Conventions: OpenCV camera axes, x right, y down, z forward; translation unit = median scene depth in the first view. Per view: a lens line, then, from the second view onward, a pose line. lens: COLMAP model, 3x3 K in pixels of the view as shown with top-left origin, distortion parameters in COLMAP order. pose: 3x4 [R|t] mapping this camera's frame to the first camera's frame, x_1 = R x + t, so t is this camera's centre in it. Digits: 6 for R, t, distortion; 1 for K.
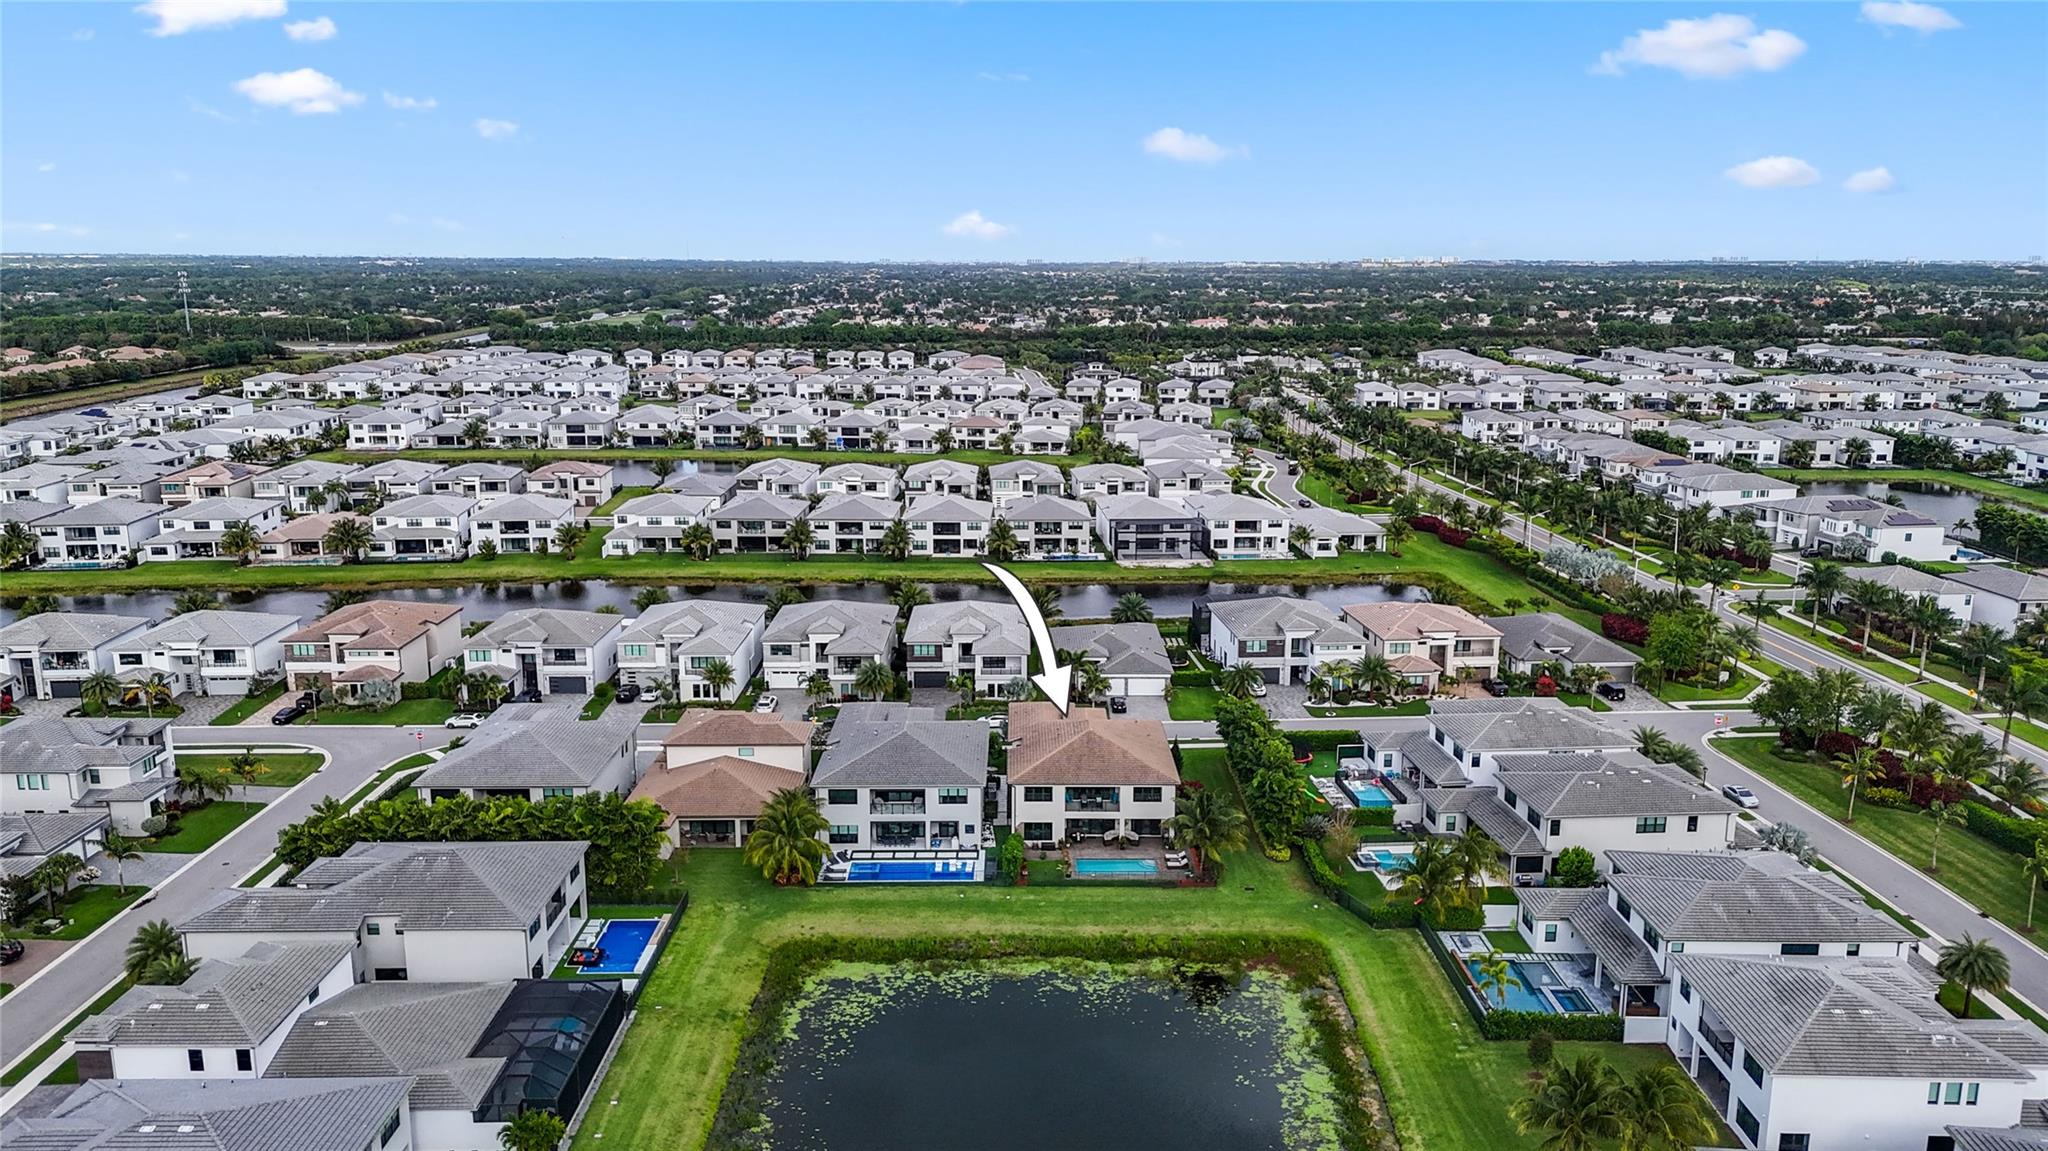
lens RADIAL K [[1479.3, 0, 1024.0], [0, 1479.3, 575.5], [0, 0, 1]] dist [0.111835, -0.154207]
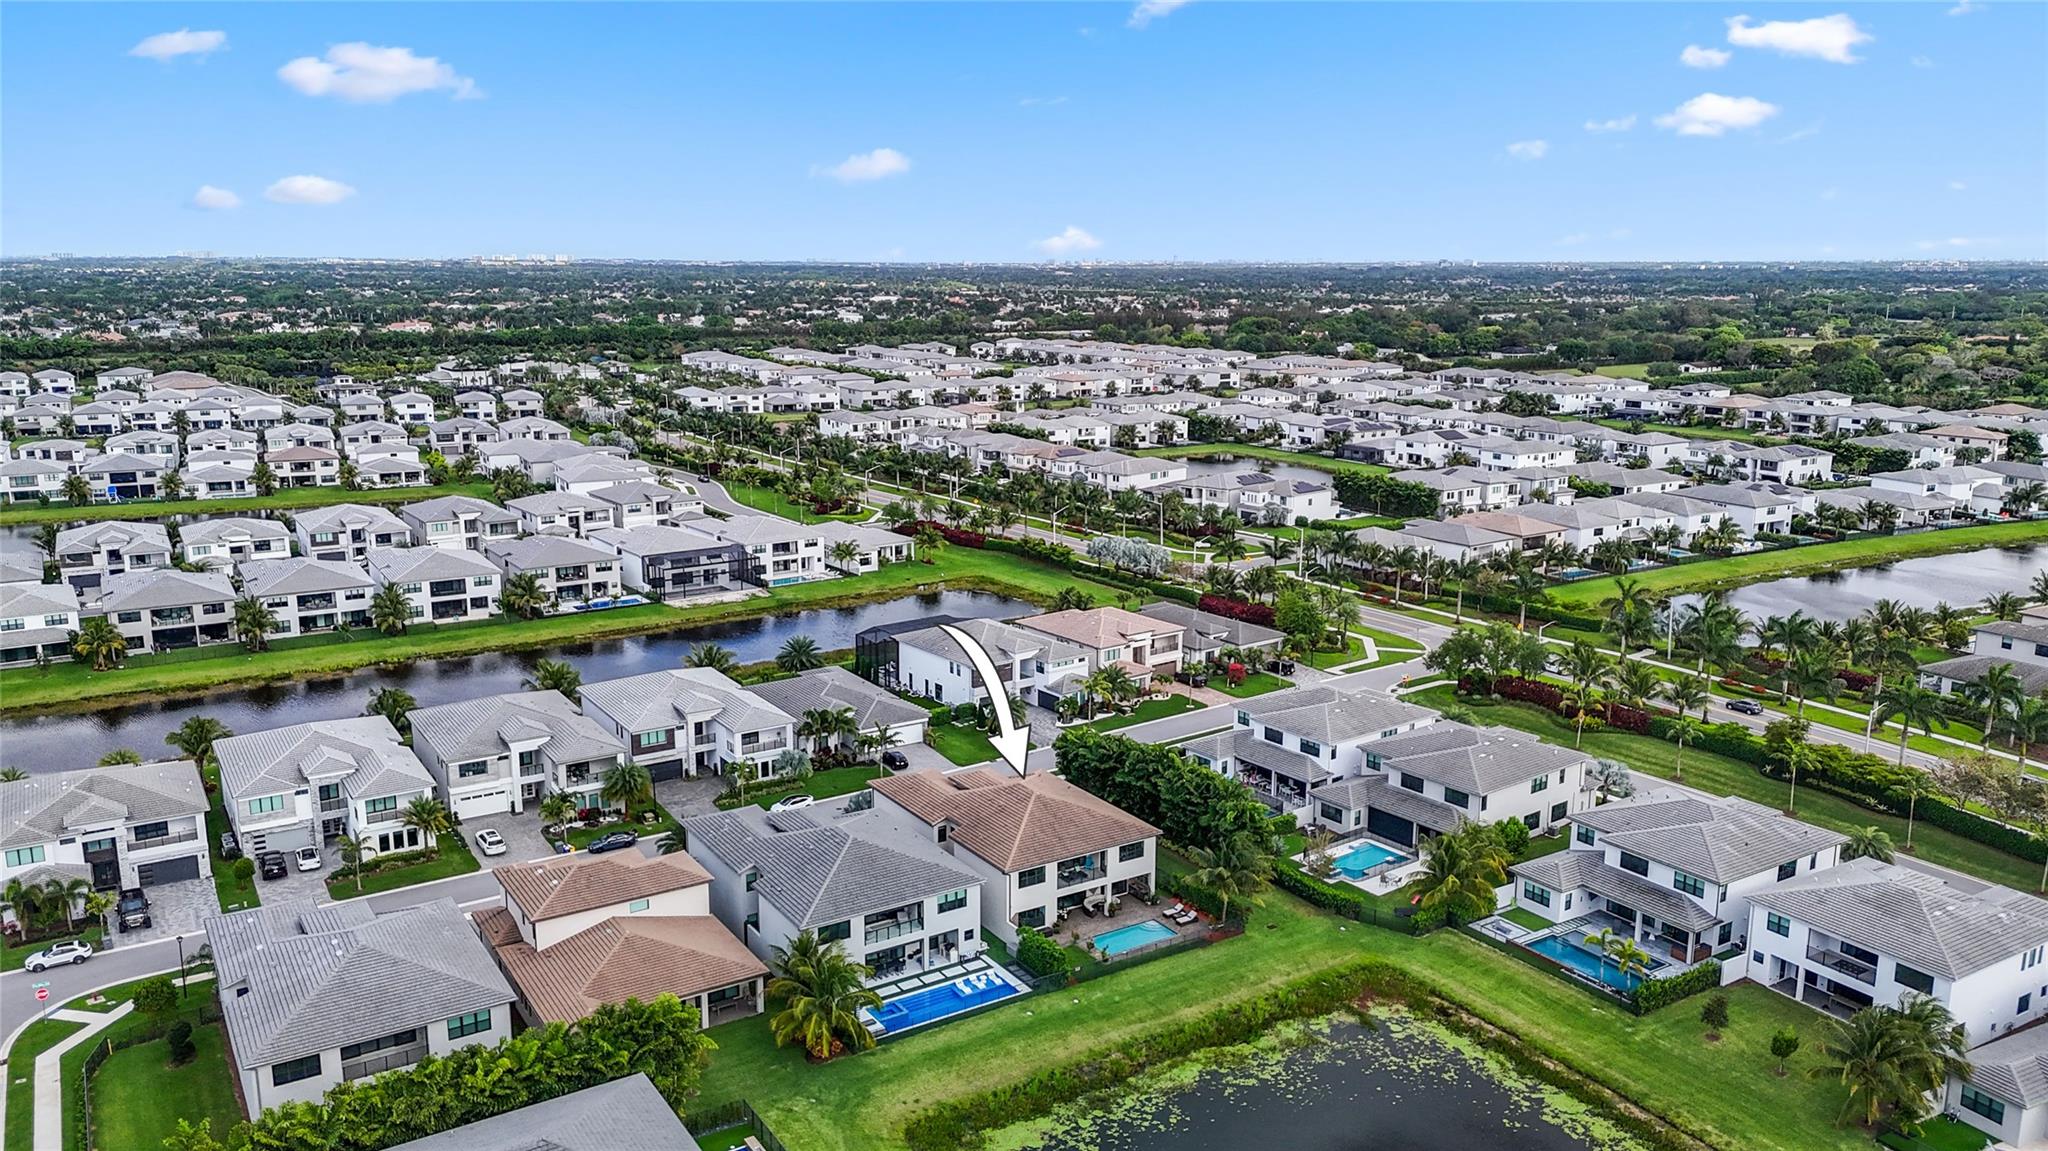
lens RADIAL K [[1479.3, 0, 1024.0], [0, 1479.3, 575.5], [0, 0, 1]] dist [0.111835, -0.154207]
pose [[0.845276, -0.110951, 0.522683, -0.216771], [0.110480, 0.993357, 0.032195, -0.029888], [-0.522783, 0.030532, 0.851919, 0.119767]]
